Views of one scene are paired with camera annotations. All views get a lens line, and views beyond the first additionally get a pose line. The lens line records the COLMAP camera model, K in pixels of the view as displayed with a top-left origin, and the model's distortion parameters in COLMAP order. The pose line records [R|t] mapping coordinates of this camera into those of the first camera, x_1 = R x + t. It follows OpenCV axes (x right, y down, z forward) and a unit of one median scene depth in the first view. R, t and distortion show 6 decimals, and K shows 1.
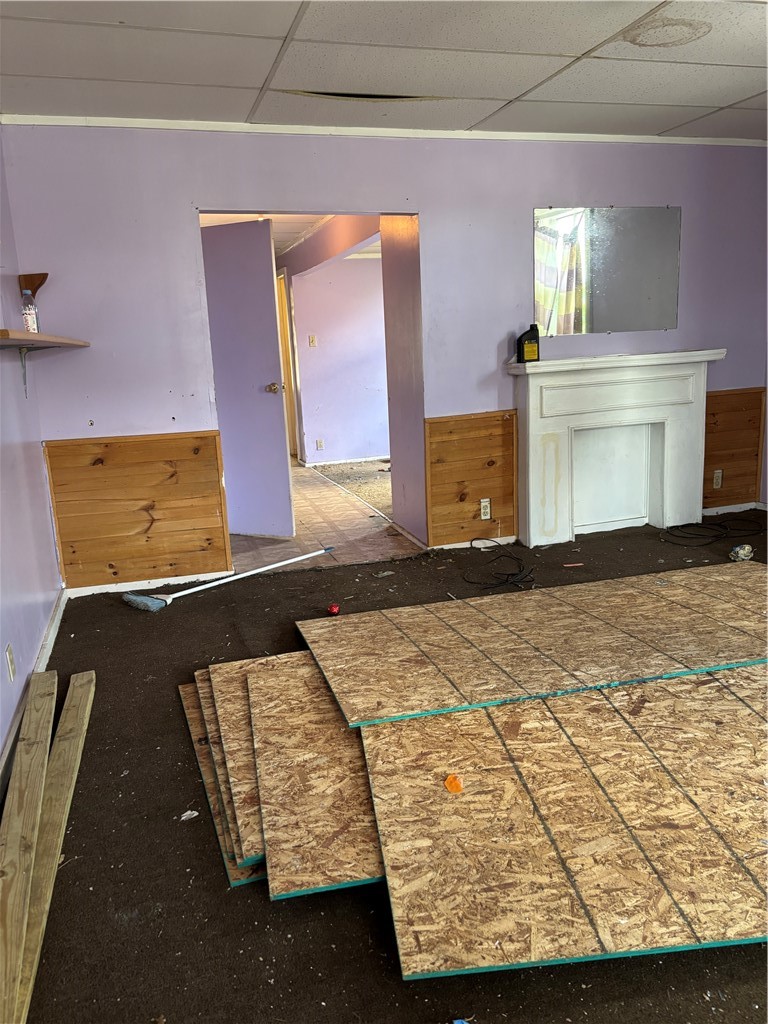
lens RADIAL K [[775.9, 0, 384.4], [0, 775.9, 511.8], [0, 0, 1]] dist [-0.058630, -0.022905]
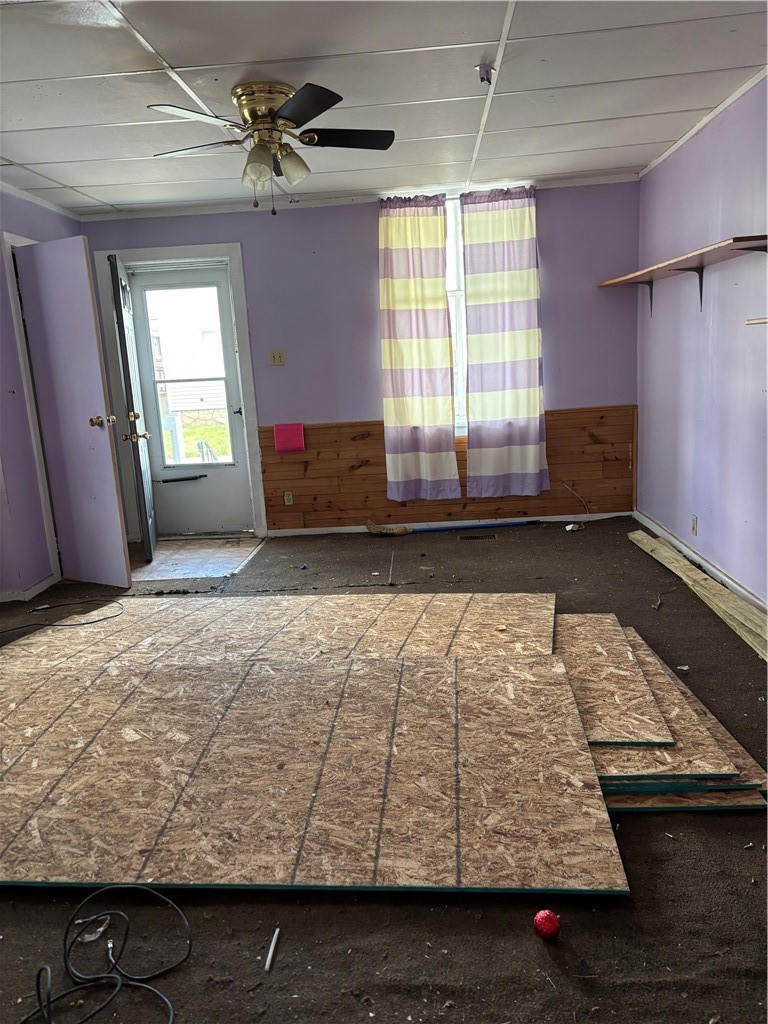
lens RADIAL K [[775.9, 0, 382.6], [0, 775.9, 511.3], [0, 0, 1]] dist [-0.058630, -0.022905]
pose [[-0.934338, 0.047272, 0.353239, -0.224390], [0.185606, 0.910681, 0.369067, -0.436773], [-0.304241, 0.410397, -0.859658, 2.032127]]
